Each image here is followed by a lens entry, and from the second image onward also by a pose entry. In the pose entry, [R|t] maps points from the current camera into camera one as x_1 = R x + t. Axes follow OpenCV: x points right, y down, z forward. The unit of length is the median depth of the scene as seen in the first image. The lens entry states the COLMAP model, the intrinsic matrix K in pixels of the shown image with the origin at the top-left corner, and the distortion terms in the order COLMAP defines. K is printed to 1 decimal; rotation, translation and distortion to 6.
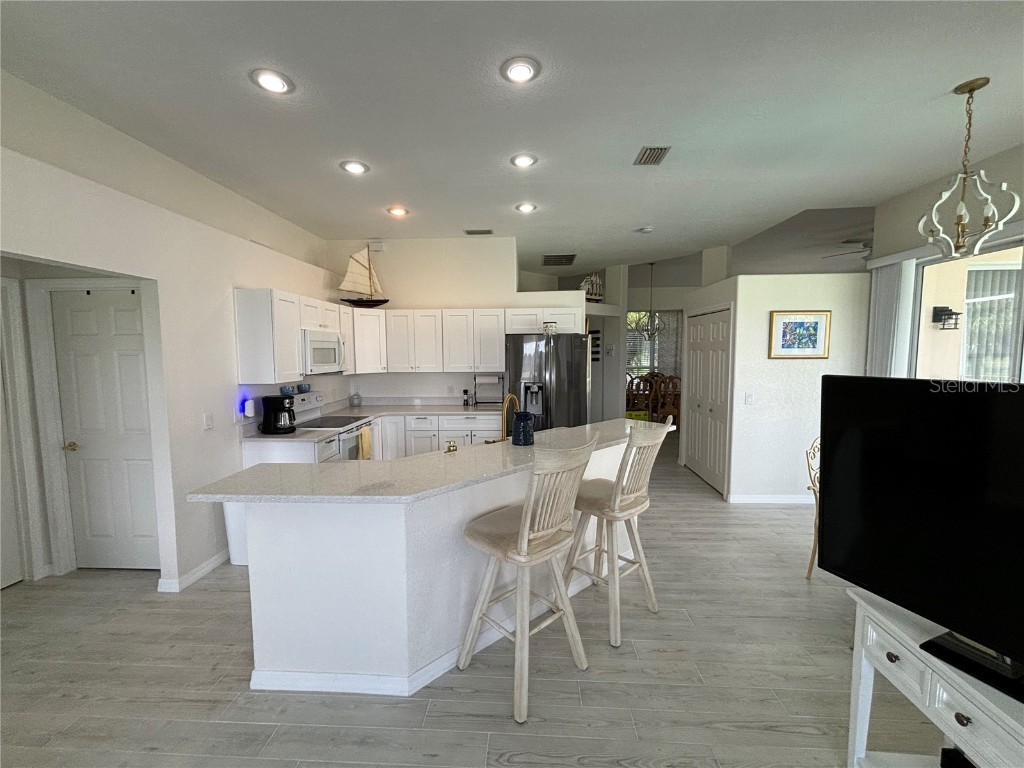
lens RADIAL K [[413.7, 0, 512.0], [0, 413.7, 384.0], [0, 0, 1]] dist [-0.000157, -0.000890]
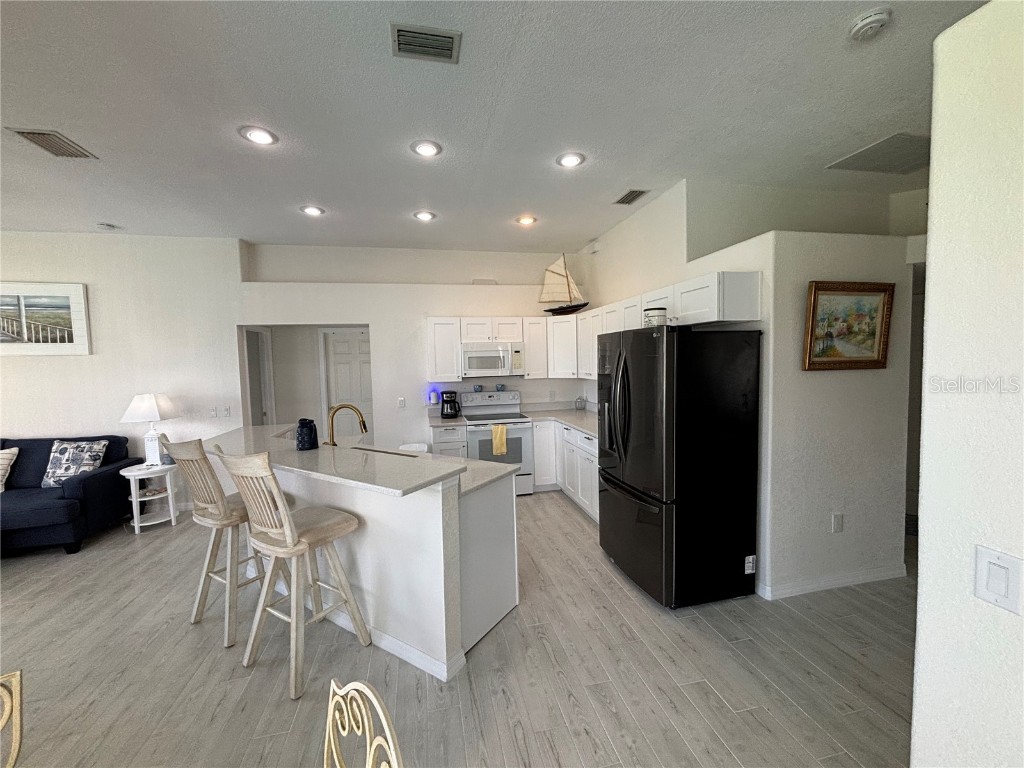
lens RADIAL K [[413.7, 0, 512.0], [0, 413.7, 384.0], [0, 0, 1]] dist [-0.000157, -0.000890]
pose [[0.269065, 0.058349, -0.961353, 0.634691], [-0.051427, 0.997610, 0.046156, -0.054938], [0.961748, 0.037021, 0.271422, 0.625740]]
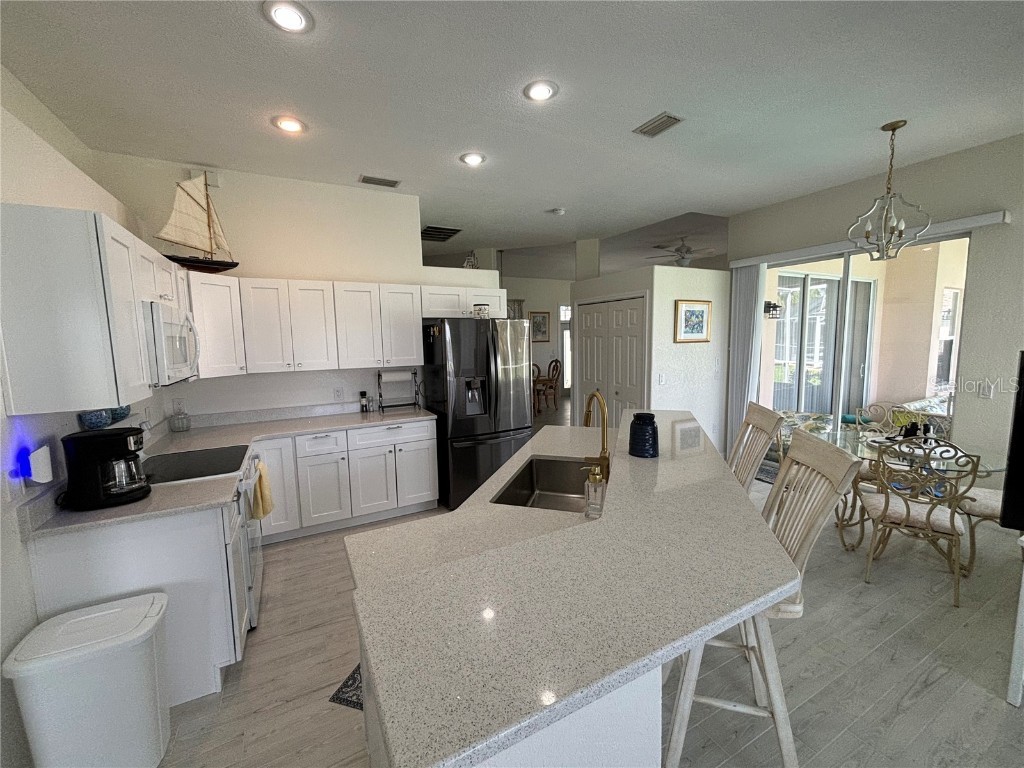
lens RADIAL K [[413.7, 0, 512.0], [0, 413.7, 384.0], [0, 0, 1]] dist [-0.000157, -0.000890]
pose [[0.858110, -0.067056, 0.509069, -0.295213], [0.055116, 0.997737, 0.038518, -0.015802], [-0.510500, -0.004995, 0.859863, 0.235993]]
